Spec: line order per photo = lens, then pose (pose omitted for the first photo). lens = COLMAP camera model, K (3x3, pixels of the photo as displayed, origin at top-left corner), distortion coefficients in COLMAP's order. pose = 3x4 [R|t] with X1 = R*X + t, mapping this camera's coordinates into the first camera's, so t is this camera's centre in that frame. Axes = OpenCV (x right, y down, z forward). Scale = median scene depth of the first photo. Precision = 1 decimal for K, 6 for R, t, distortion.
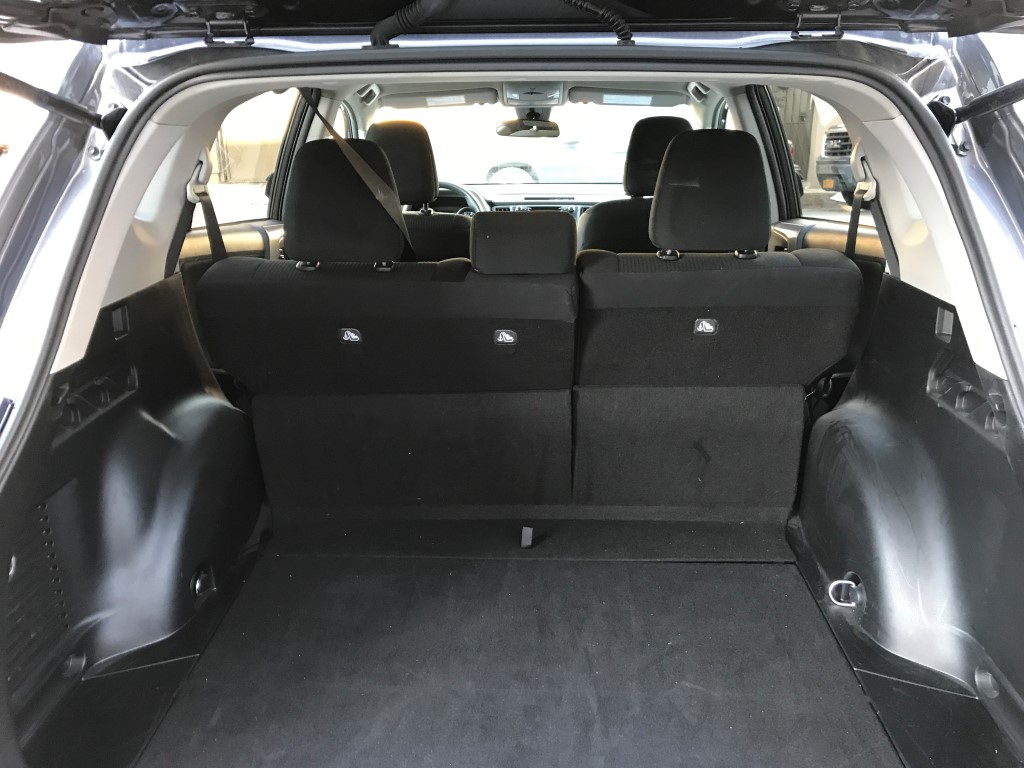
lens RADIAL K [[838.6, 0, 511.4], [0, 838.6, 385.1], [0, 0, 1]] dist [-0.006395, 0.007681]
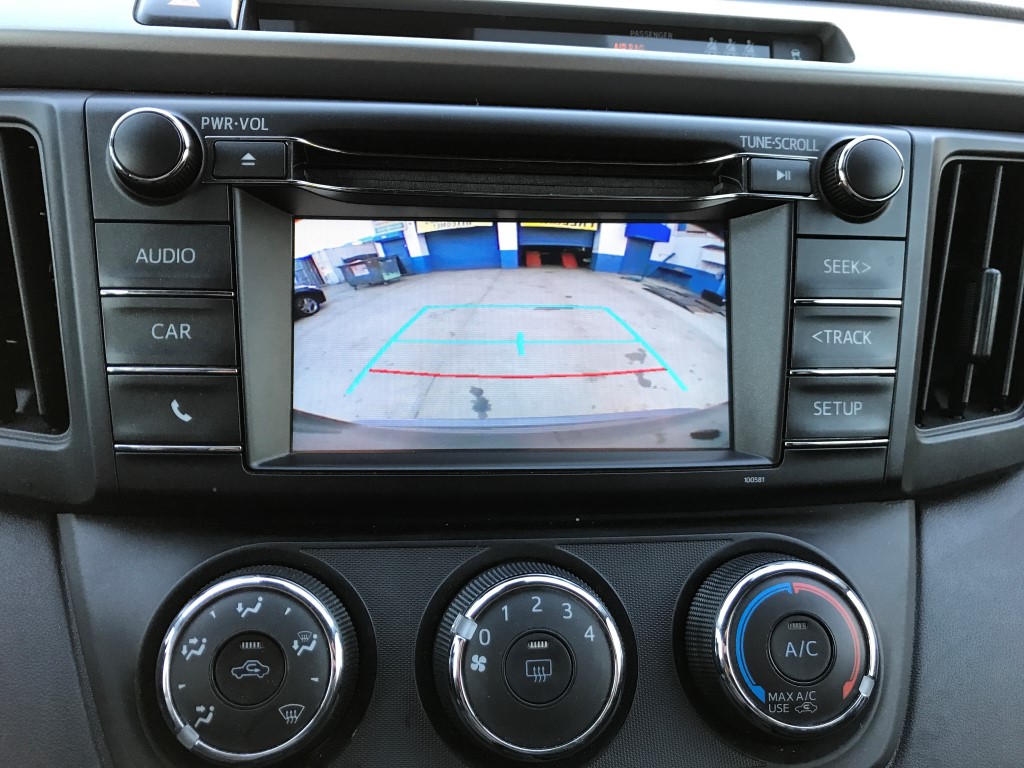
lens RADIAL K [[838.6, 0, 519.6], [0, 838.6, 351.0], [0, 0, 1]] dist [-0.006395, 0.007681]
pose [[0.982901, -0.007834, 0.183970, 0.024486], [-0.012467, 0.993971, 0.108931, -0.187810], [-0.183715, -0.109362, 0.976877, 0.863219]]
